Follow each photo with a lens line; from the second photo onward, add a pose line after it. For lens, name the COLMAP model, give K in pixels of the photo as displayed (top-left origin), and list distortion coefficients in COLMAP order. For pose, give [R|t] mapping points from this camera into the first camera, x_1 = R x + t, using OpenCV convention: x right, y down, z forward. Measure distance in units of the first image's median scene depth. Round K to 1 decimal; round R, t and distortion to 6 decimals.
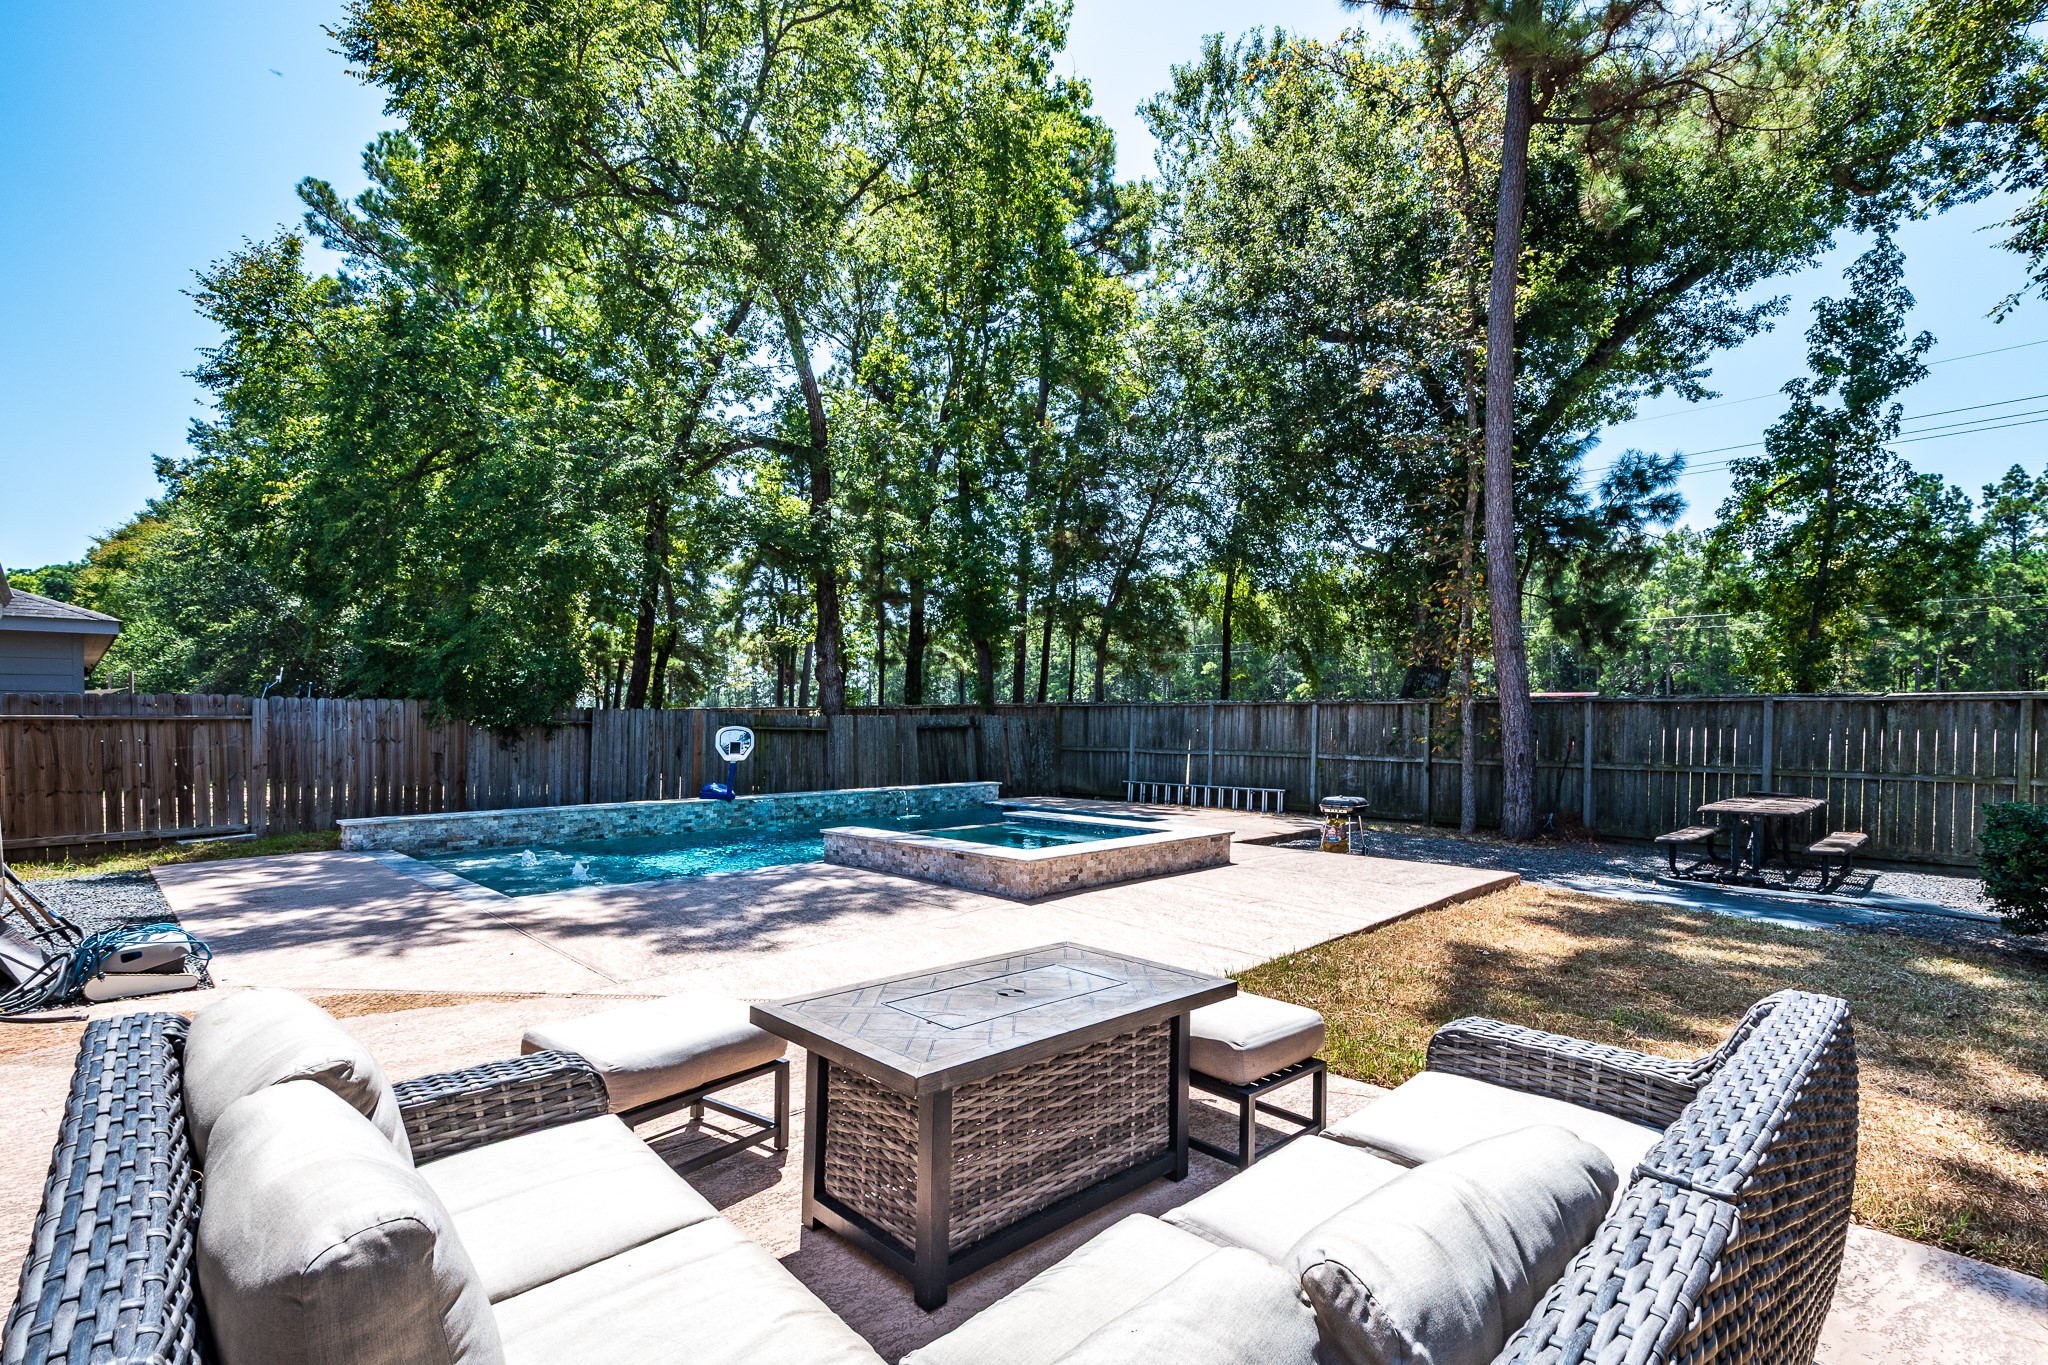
lens RADIAL K [[922.8, 0, 946.7], [0, 922.8, 727.8], [0, 0, 1]] dist [0.013132, -0.001813]
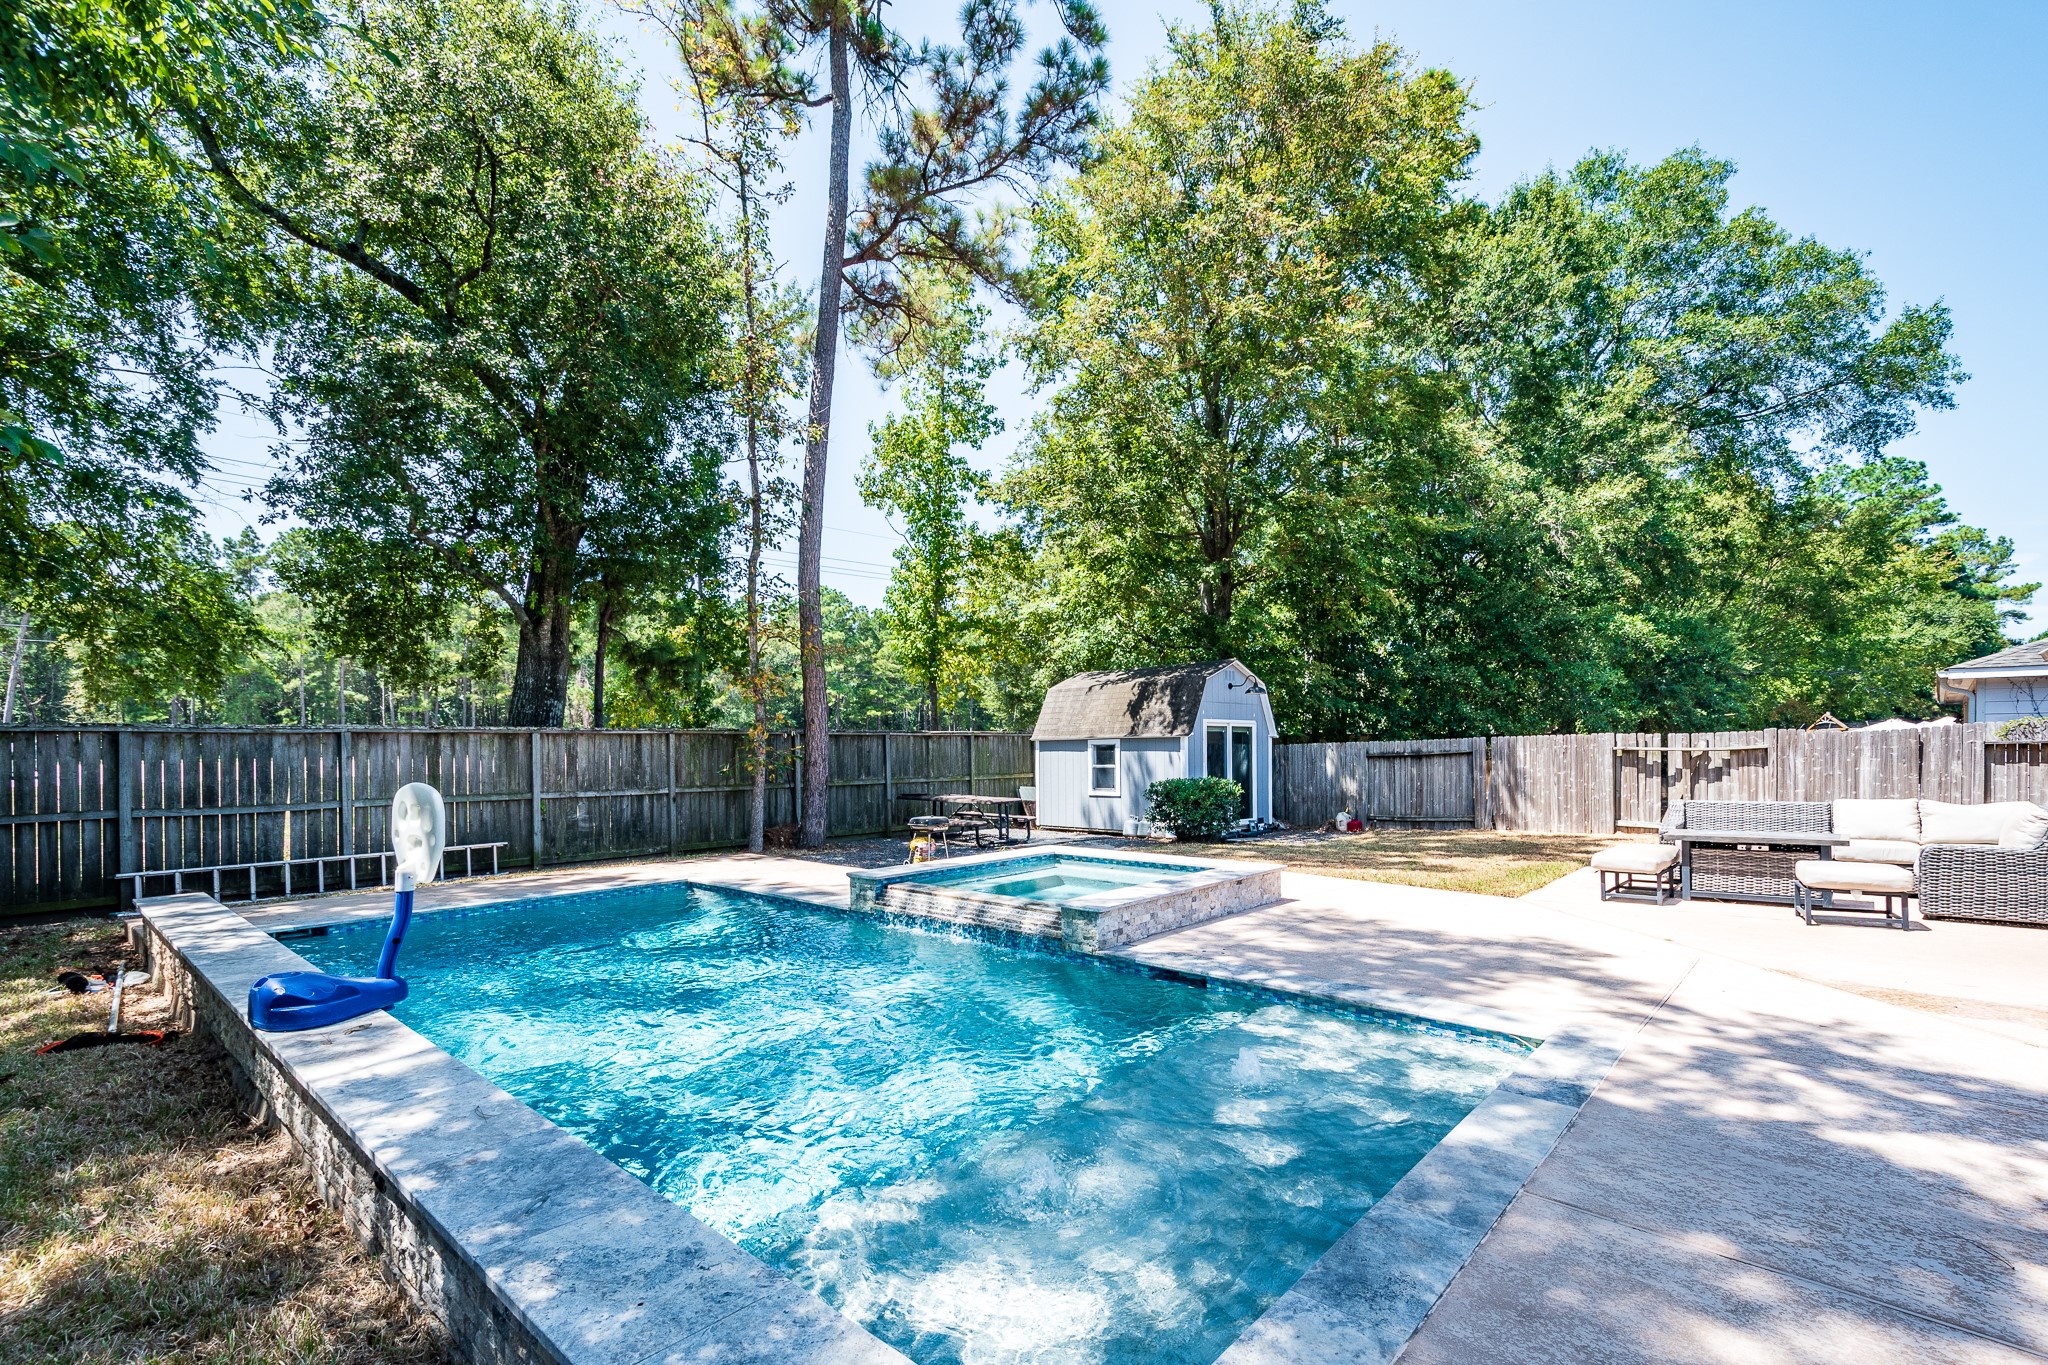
lens RADIAL K [[922.8, 0, 1063.8], [0, 922.8, 750.2], [0, 0, 1]] dist [0.013132, -0.001813]
pose [[-0.099922, -0.010340, 0.994942, -0.481255], [0.017824, 0.999767, 0.012180, -0.012183], [-0.994836, 0.018951, -0.099715, 0.630275]]
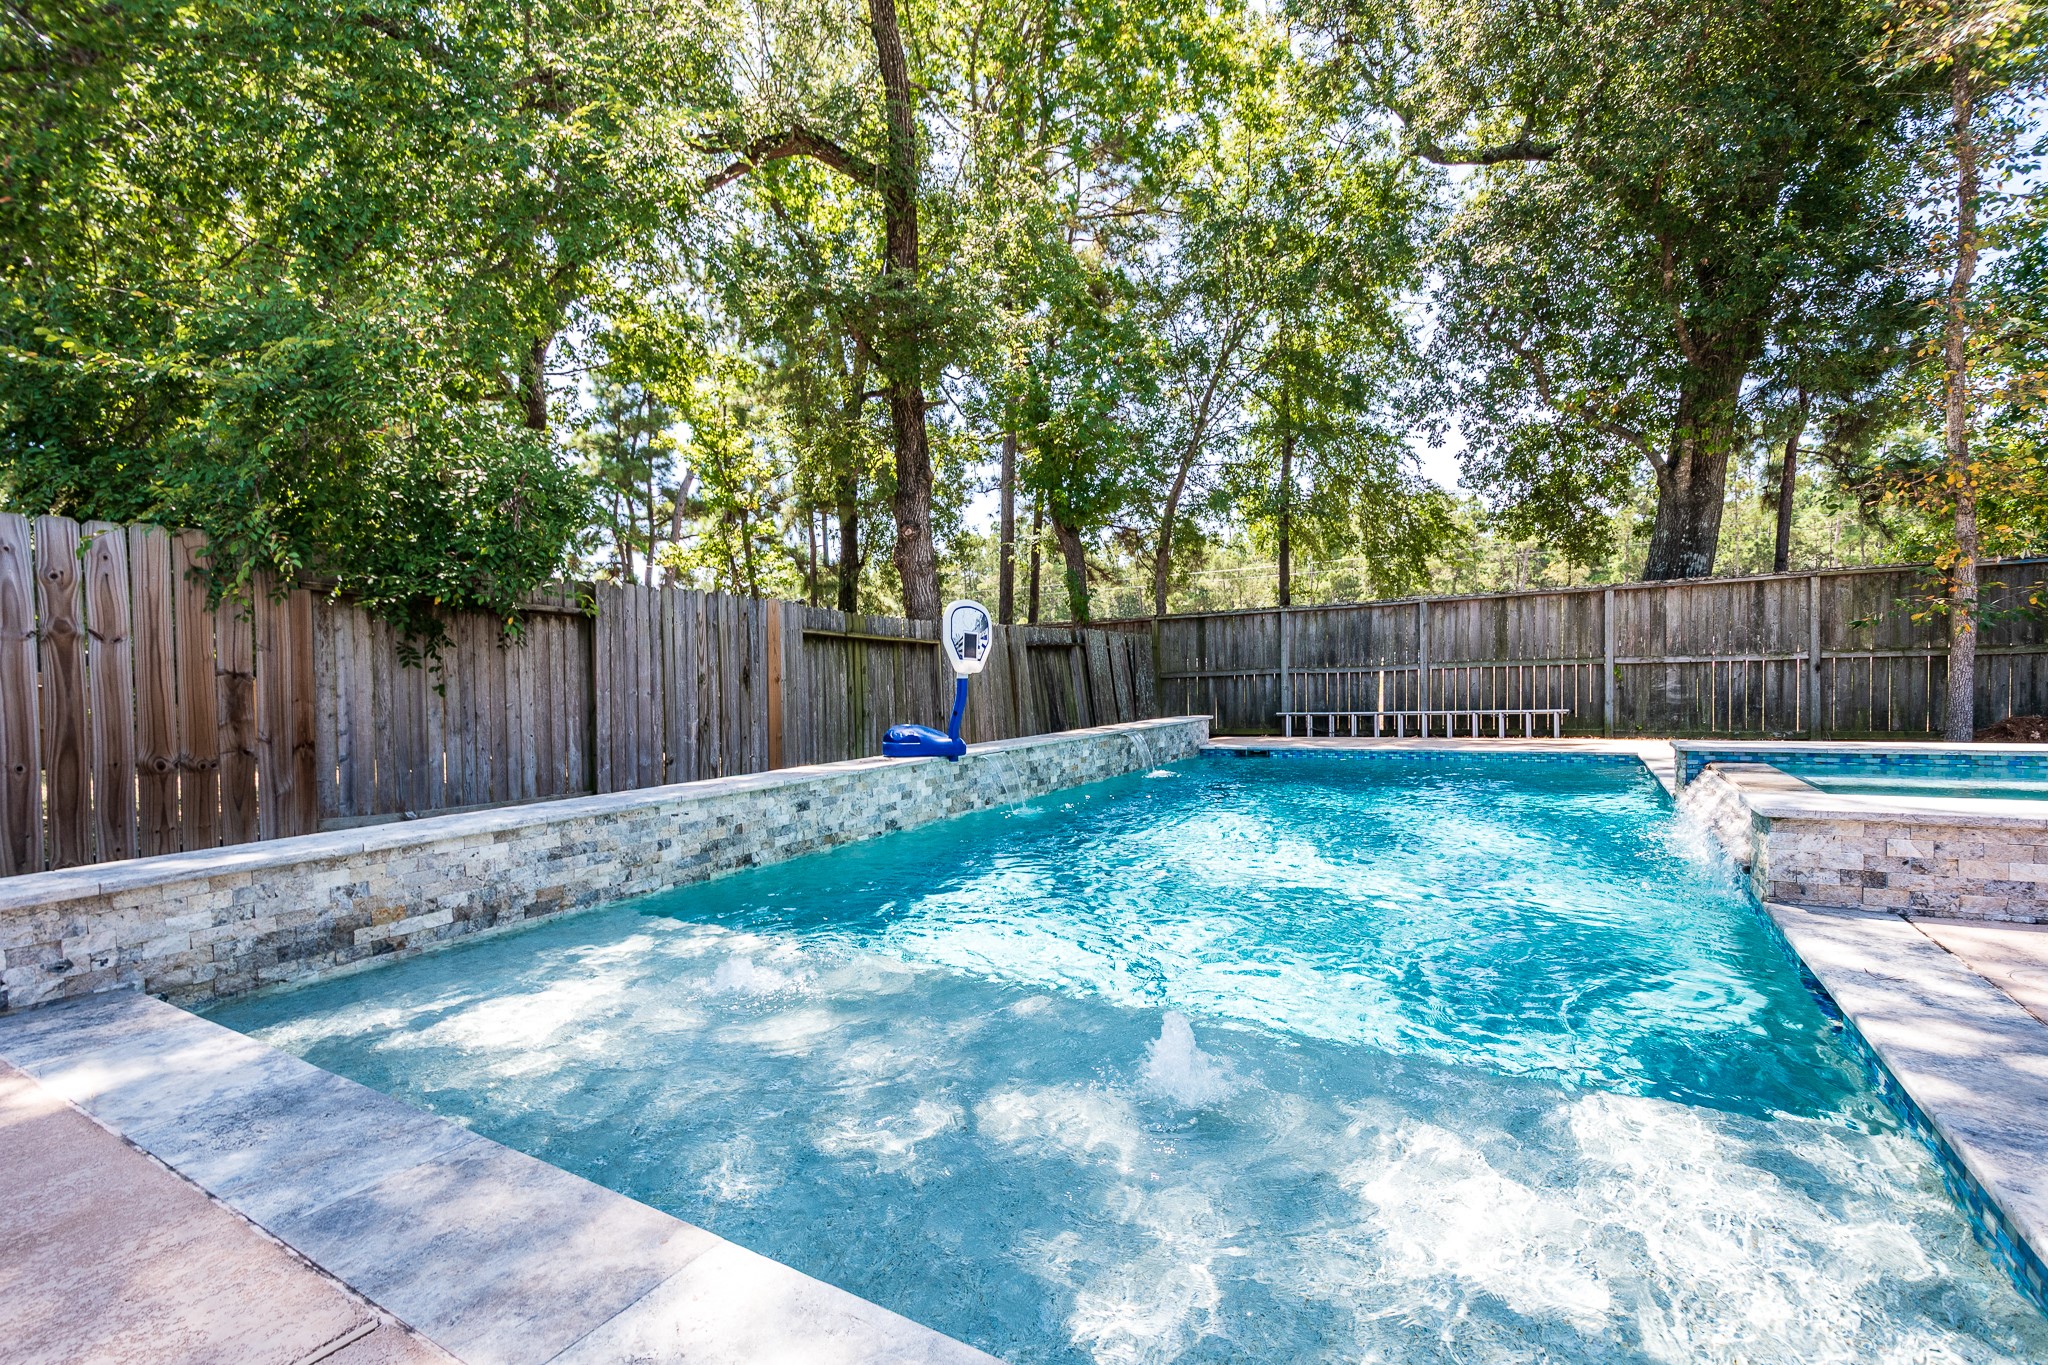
lens RADIAL K [[922.8, 0, 1009.3], [0, 922.8, 696.3], [0, 0, 1]] dist [0.013132, -0.001813]
pose [[0.965899, -0.037805, 0.256144, -0.262709], [0.036242, 0.999284, 0.010824, 0.033933], [-0.256370, -0.001172, 0.966578, 0.421741]]
